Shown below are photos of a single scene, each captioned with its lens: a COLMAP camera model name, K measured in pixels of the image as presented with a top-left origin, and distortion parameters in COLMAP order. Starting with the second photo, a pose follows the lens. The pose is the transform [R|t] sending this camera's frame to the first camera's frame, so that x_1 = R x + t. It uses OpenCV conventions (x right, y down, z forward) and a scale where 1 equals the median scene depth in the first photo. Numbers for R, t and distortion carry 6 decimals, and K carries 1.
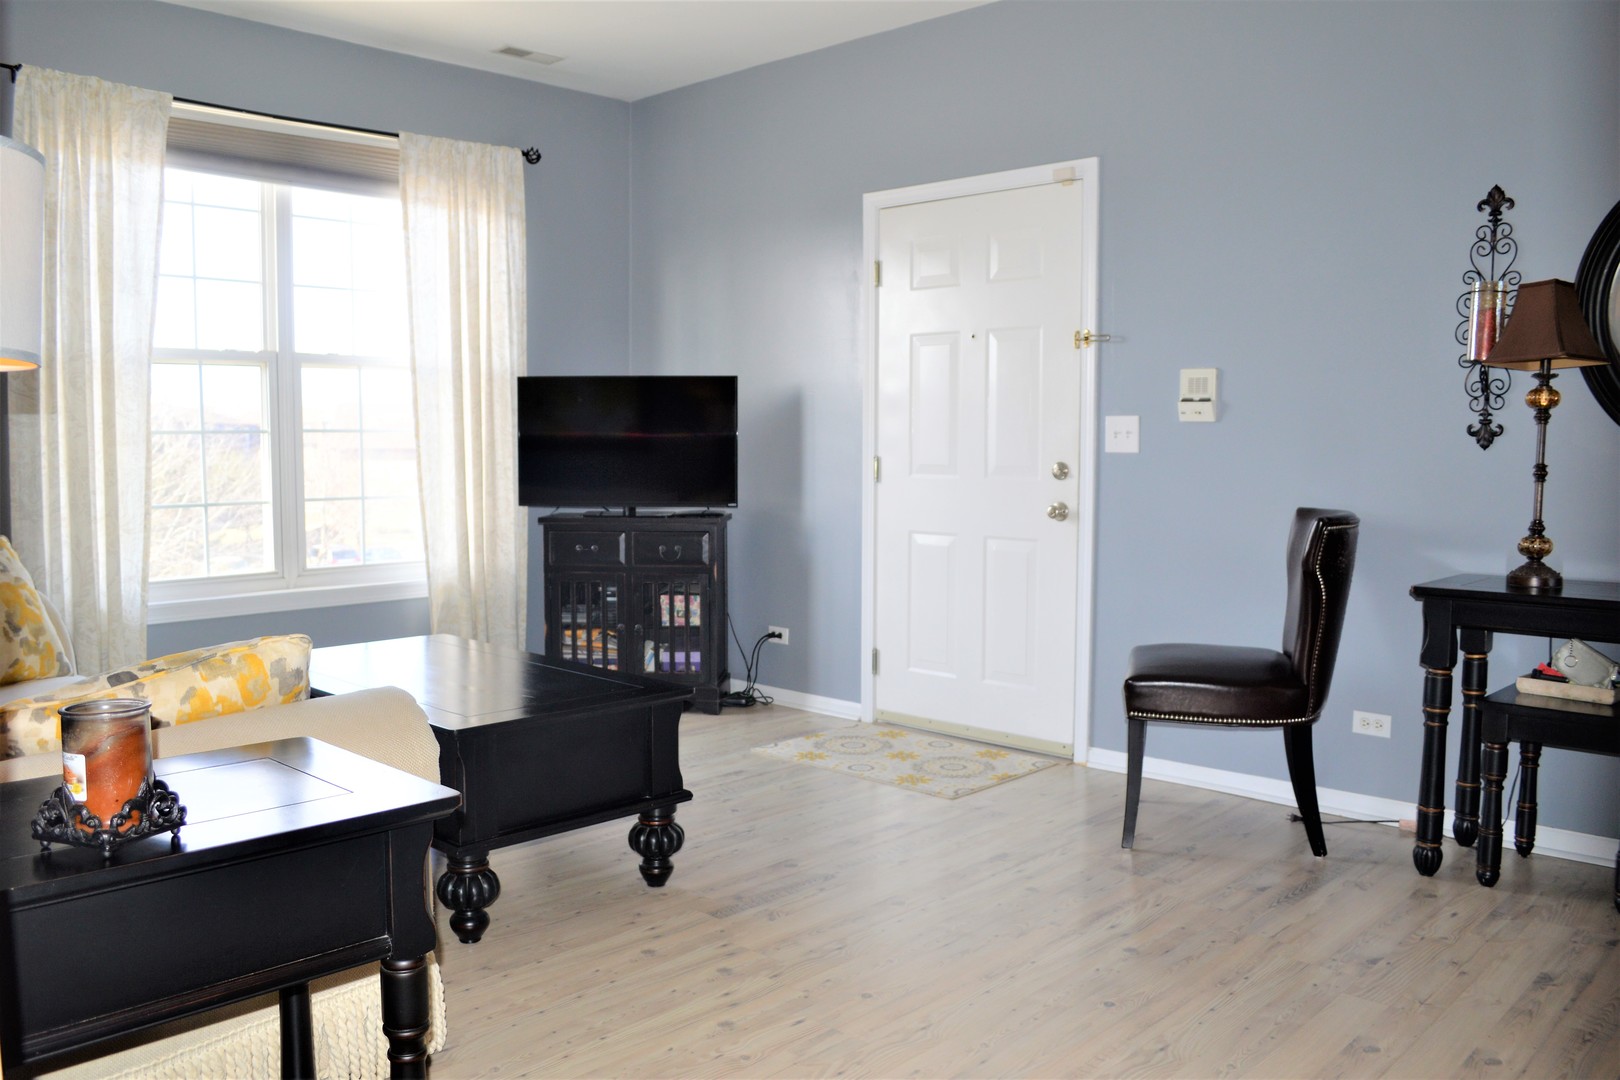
lens RADIAL K [[1305.1, 0, 787.6], [0, 1305.1, 546.2], [0, 0, 1]] dist [-0.082872, 0.010191]
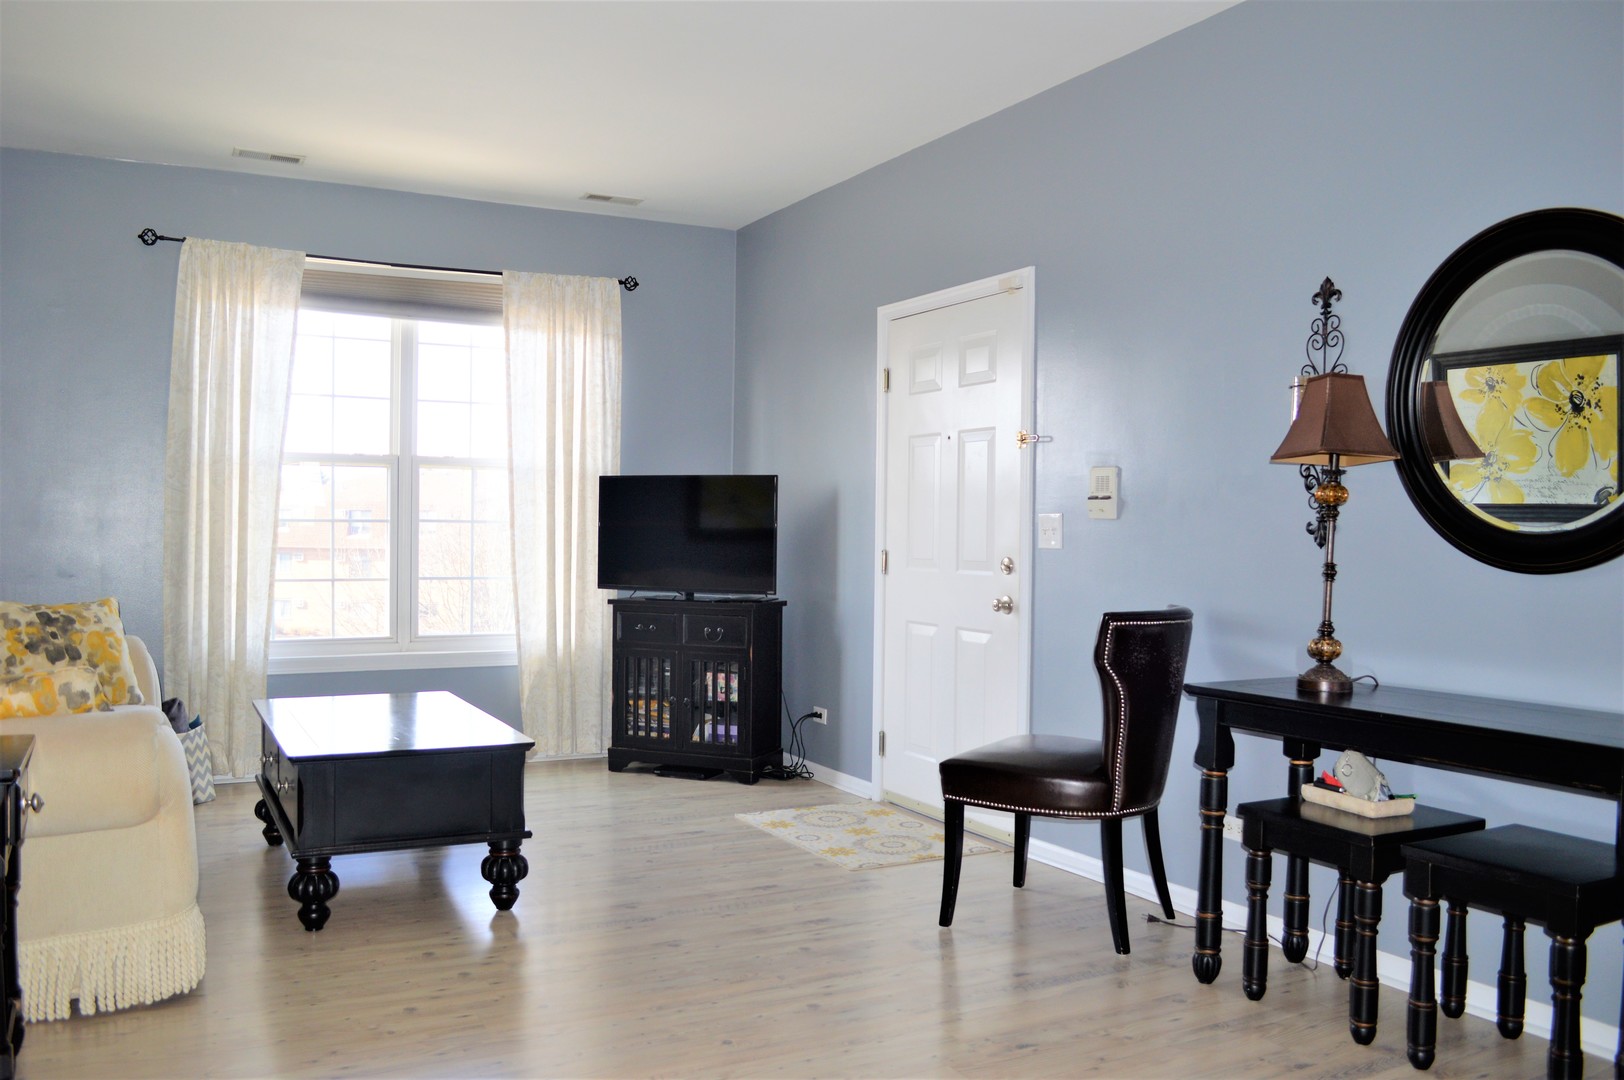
lens RADIAL K [[1303.5, 0, 800.1], [0, 1303.5, 544.8], [0, 0, 1]] dist [-0.081197, 0.012086]
pose [[0.951169, 0.013751, -0.308365, 0.353212], [-0.036164, 0.997092, -0.067084, 0.001039], [0.306545, 0.074960, 0.948900, -0.034939]]
